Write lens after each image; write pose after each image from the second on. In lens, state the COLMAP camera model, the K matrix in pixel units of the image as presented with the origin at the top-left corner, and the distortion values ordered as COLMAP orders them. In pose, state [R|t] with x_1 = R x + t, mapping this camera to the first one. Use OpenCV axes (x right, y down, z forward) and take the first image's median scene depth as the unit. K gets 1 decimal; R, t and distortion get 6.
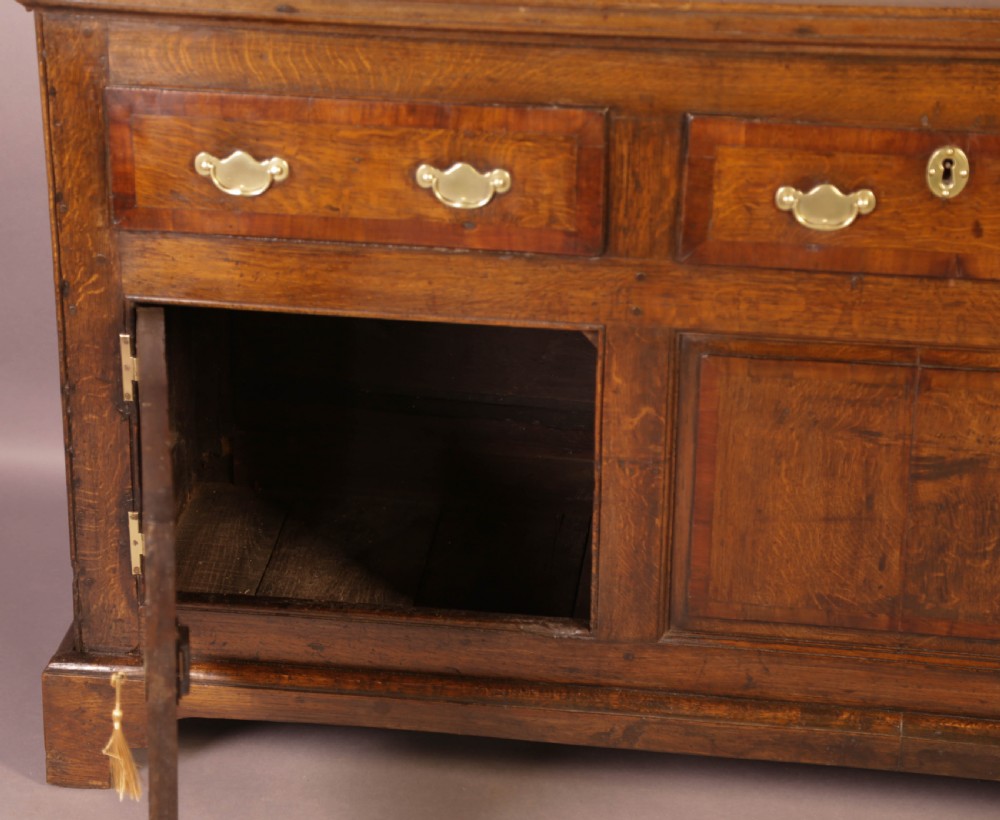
lens RADIAL K [[2616.4, 0, 461.5], [0, 2616.4, 407.1], [0, 0, 1]] dist [0.370341, 0.000000]
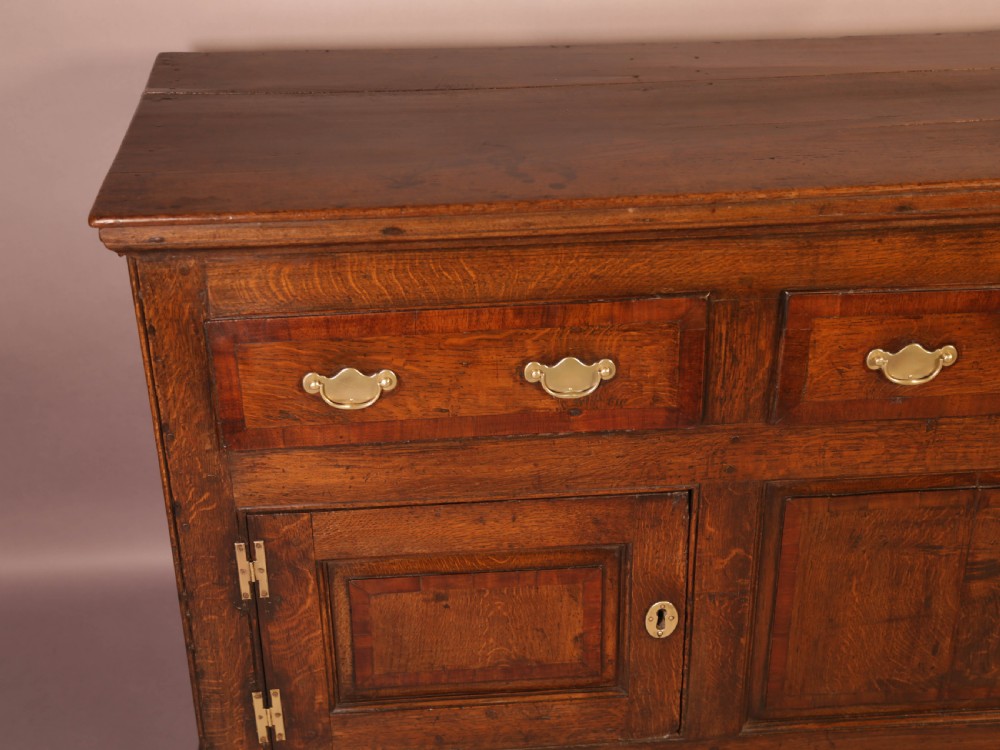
lens RADIAL K [[1367.6, 0, 500.5], [0, 1367.6, 372.0], [0, 0, 1]] dist [0.090214, 0.000000]
pose [[0.976634, -0.118108, 0.179543, -0.120944], [0.106768, 0.991703, 0.071596, -0.126348], [-0.186509, -0.050753, 0.981141, 0.471385]]
